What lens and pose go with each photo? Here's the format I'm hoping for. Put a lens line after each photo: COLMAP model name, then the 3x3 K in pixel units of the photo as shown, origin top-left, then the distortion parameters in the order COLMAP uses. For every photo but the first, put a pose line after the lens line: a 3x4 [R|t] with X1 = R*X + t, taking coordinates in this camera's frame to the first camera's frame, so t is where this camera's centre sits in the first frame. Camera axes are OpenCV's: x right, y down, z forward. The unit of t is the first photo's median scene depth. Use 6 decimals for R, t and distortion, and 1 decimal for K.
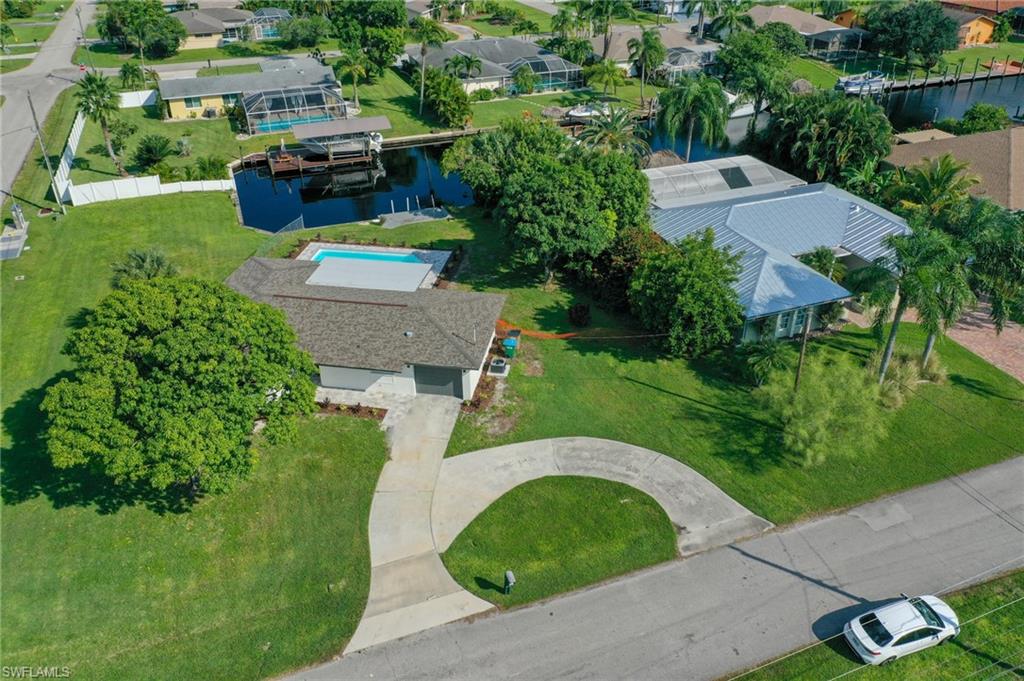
lens RADIAL K [[795.4, 0, 514.4], [0, 795.4, 337.6], [0, 0, 1]] dist [-0.022098, -0.003571]
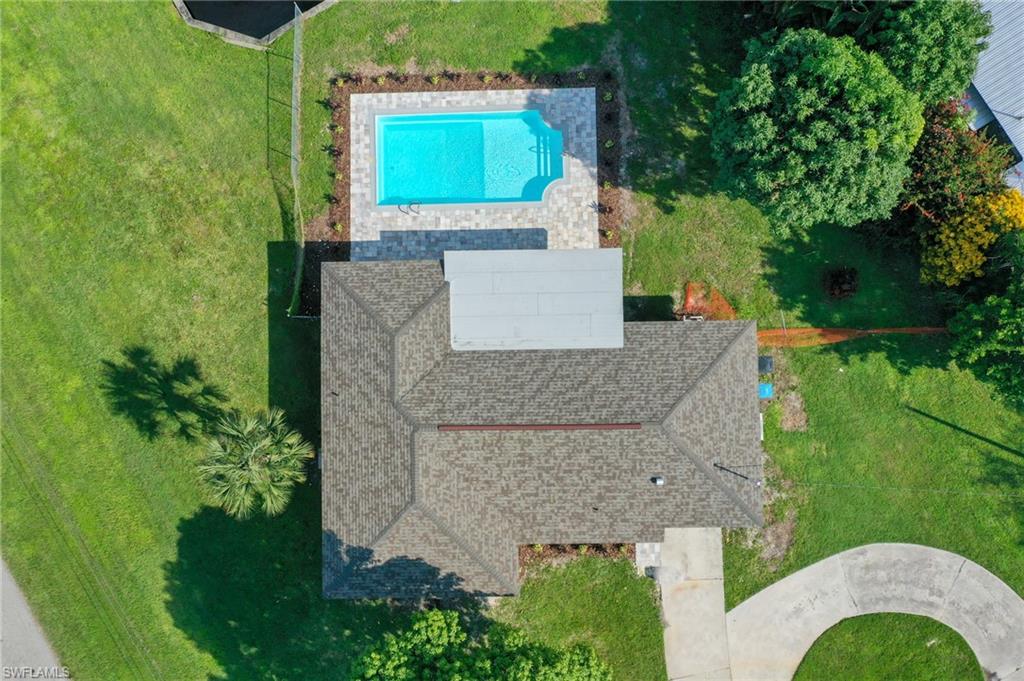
lens RADIAL K [[795.4, 0, 512.3], [0, 795.4, 337.9], [0, 0, 1]] dist [-0.022098, -0.003571]
pose [[0.982966, -0.183397, -0.012016, -0.260682], [0.114599, 0.560483, 0.820199, -0.784917], [-0.143687, -0.807604, 0.571952, 0.788992]]
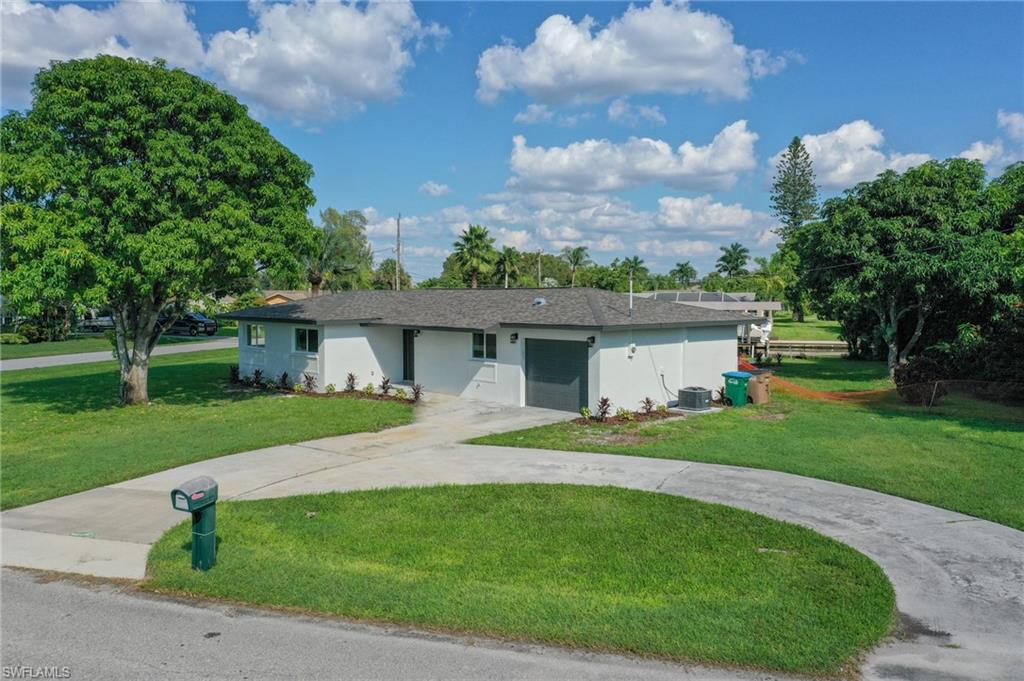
lens RADIAL K [[795.4, 0, 511.7], [0, 795.4, 340.3], [0, 0, 1]] dist [-0.022098, -0.003571]
pose [[0.795193, 0.045905, -0.604616, 0.227782], [-0.322008, 0.876876, -0.356930, 0.262341], [0.513789, 0.478520, 0.712067, 0.660593]]
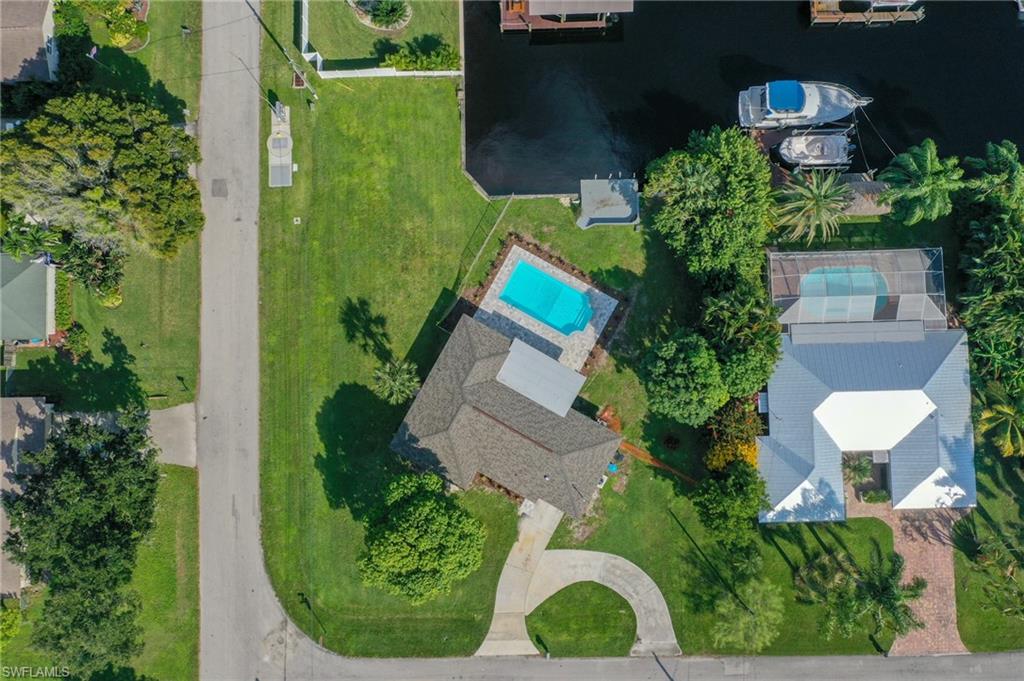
lens RADIAL K [[795.4, 0, 517.0], [0, 795.4, 344.6], [0, 0, 1]] dist [-0.022098, -0.003571]
pose [[0.942004, 0.334217, -0.030455, -0.260390], [-0.163687, 0.536781, 0.827691, -1.678690], [0.292976, -0.774703, 0.560357, 0.309250]]
